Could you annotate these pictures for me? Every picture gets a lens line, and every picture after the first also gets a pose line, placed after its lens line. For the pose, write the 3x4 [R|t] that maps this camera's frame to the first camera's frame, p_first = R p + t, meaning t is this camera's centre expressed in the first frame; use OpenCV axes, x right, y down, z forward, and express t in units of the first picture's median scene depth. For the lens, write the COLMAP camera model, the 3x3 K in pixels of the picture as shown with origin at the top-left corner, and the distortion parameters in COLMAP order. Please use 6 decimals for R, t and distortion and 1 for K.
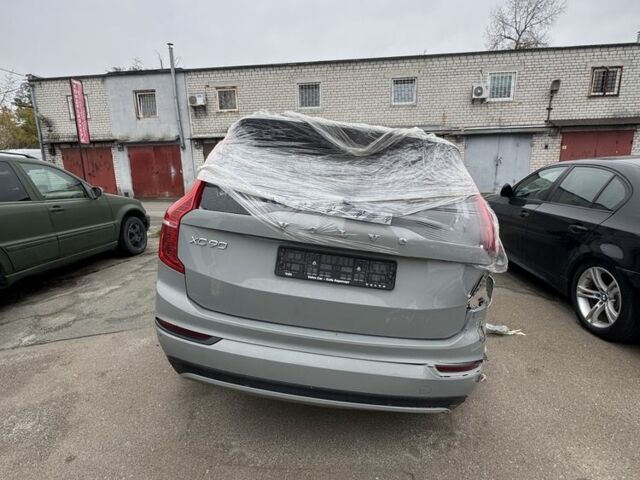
lens RADIAL K [[342.1, 0, 324.3], [0, 342.1, 239.9], [0, 0, 1]] dist [-0.001590, -0.000952]
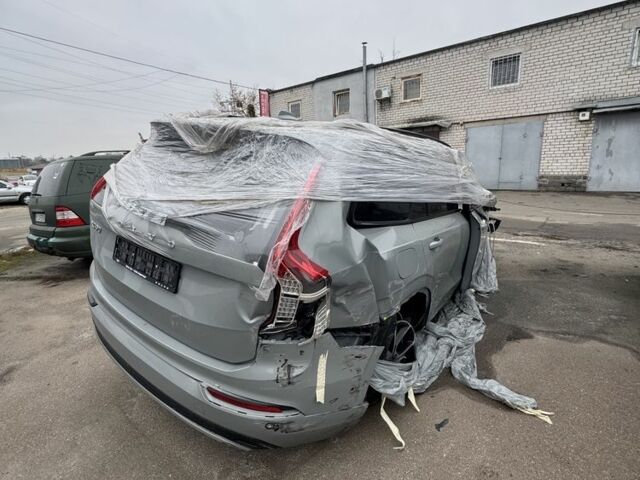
lens RADIAL K [[342.1, 0, 317.7], [0, 342.1, 240.8], [0, 0, 1]] dist [-0.001590, -0.000952]
pose [[0.816270, 0.118701, -0.565344, 0.103590], [-0.101928, 0.992901, 0.061303, -0.009969], [0.568608, 0.007585, 0.822574, 0.042939]]
